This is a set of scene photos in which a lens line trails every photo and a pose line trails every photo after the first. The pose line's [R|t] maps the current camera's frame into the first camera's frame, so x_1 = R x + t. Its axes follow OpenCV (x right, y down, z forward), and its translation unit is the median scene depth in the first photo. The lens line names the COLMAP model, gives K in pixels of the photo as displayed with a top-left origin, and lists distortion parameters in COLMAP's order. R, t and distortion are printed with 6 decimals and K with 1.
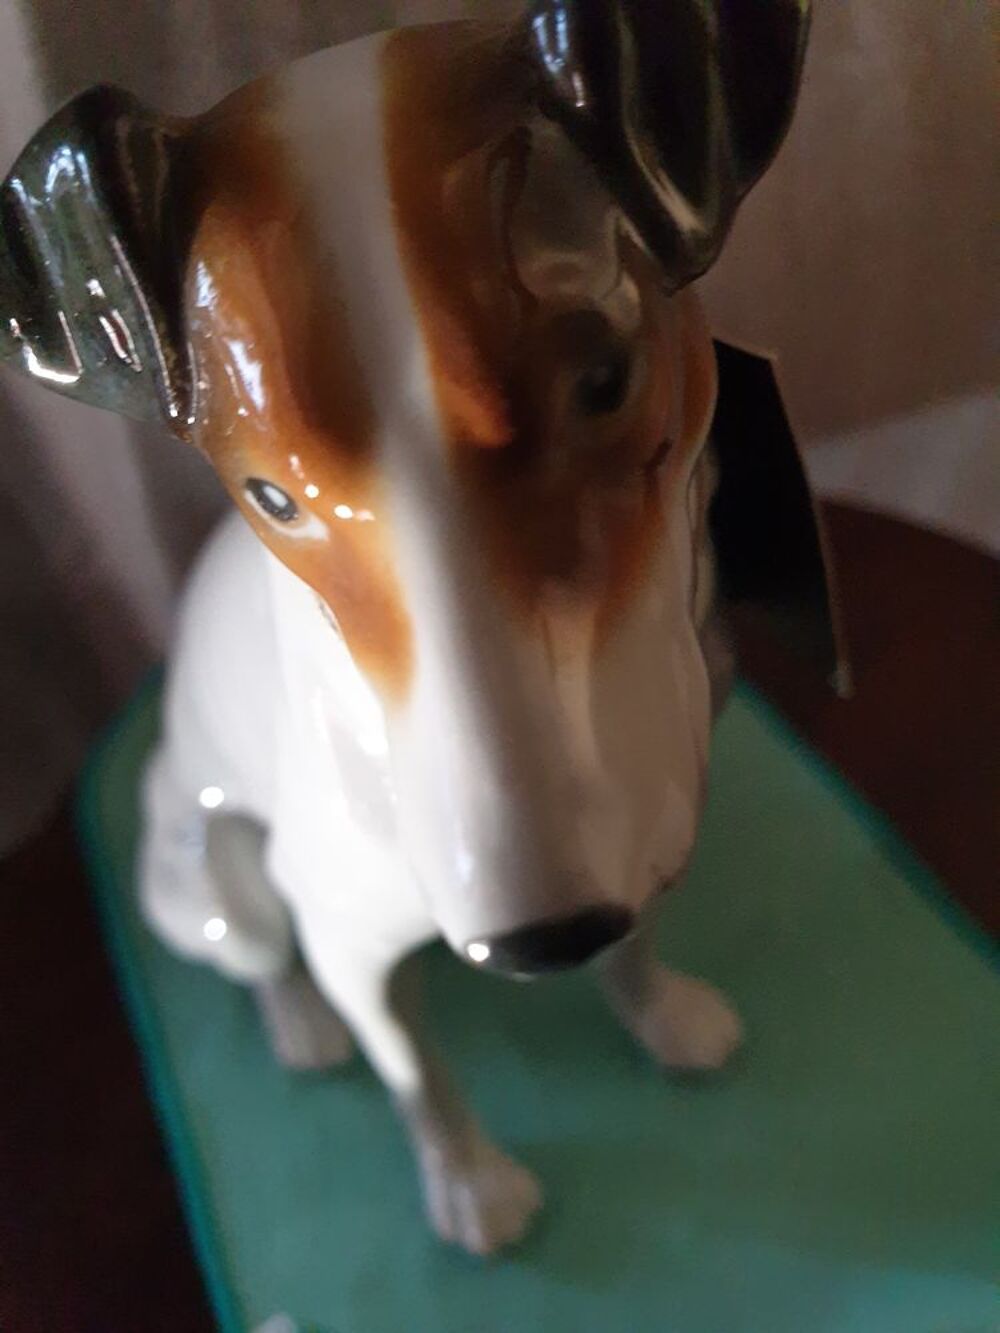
lens RADIAL K [[1038.4, 0, 500.0], [0, 1038.4, 666.5], [0, 0, 1]] dist [-0.072766, 0.049749]
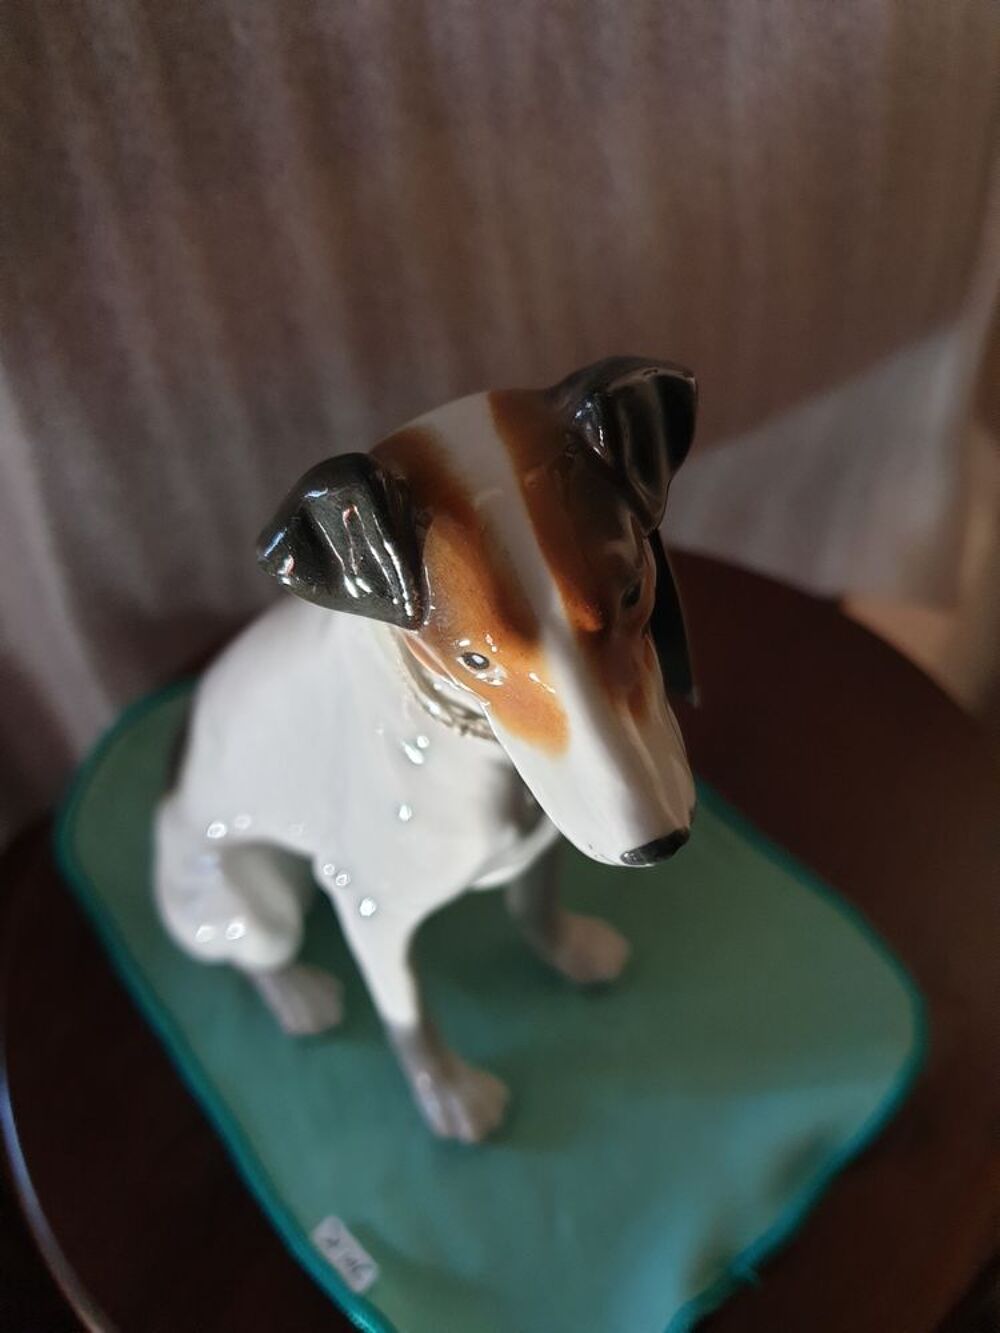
lens RADIAL K [[1038.4, 0, 500.0], [0, 1038.4, 666.5], [0, 0, 1]] dist [-0.072766, 0.049749]
pose [[0.971843, -0.116293, 0.204934, -0.185530], [0.114770, 0.993204, 0.019346, -0.058113], [-0.205791, 0.004719, 0.978585, -0.310698]]
